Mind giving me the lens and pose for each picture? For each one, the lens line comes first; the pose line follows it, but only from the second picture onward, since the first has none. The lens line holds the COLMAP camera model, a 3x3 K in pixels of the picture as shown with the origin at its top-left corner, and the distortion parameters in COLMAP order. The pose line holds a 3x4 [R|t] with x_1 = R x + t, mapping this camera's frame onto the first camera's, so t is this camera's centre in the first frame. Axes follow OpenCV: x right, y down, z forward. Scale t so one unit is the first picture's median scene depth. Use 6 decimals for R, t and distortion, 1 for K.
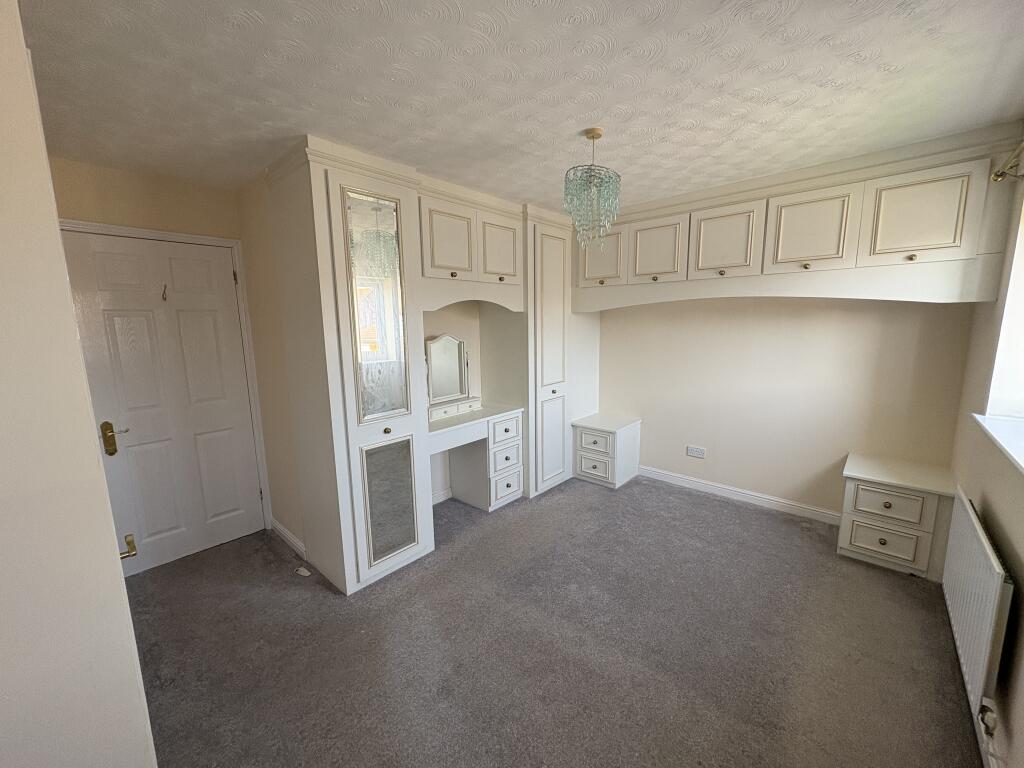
lens RADIAL K [[407.9, 0, 507.9], [0, 407.9, 382.3], [0, 0, 1]] dist [0.000184, -0.000076]
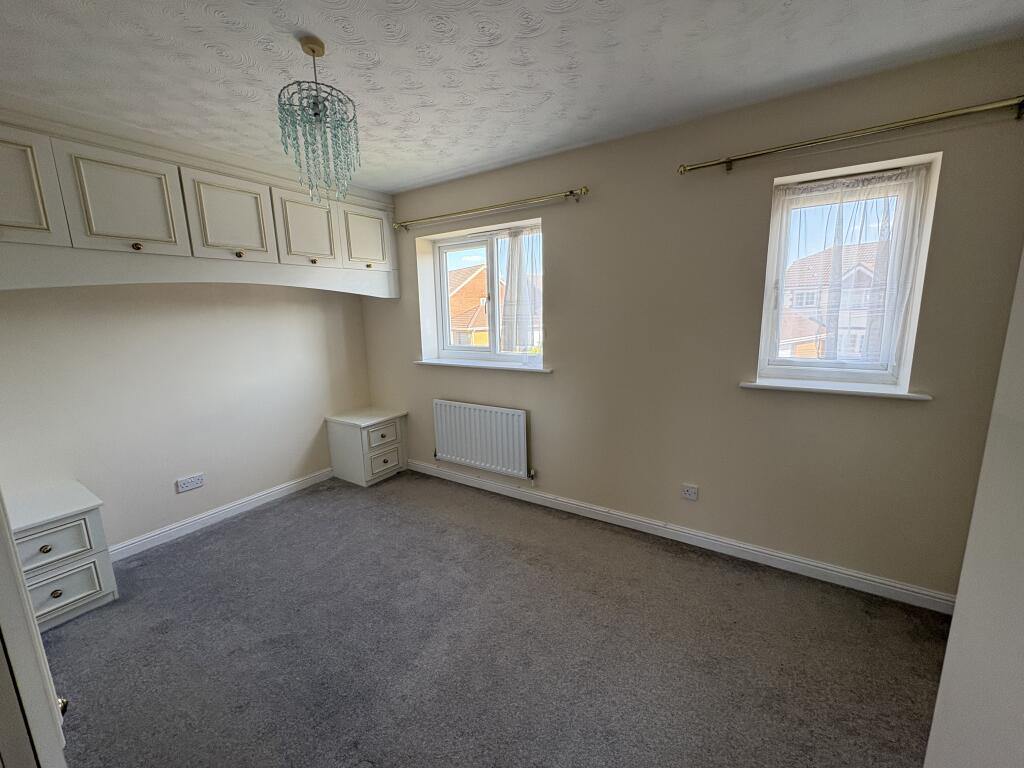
lens RADIAL K [[407.9, 0, 513.9], [0, 407.9, 382.5], [0, 0, 1]] dist [0.000184, -0.000076]
pose [[-0.163839, -0.156879, 0.973933, -0.453169], [0.178140, 0.966339, 0.185623, -0.059234], [-0.970270, 0.203909, -0.130377, 0.582887]]
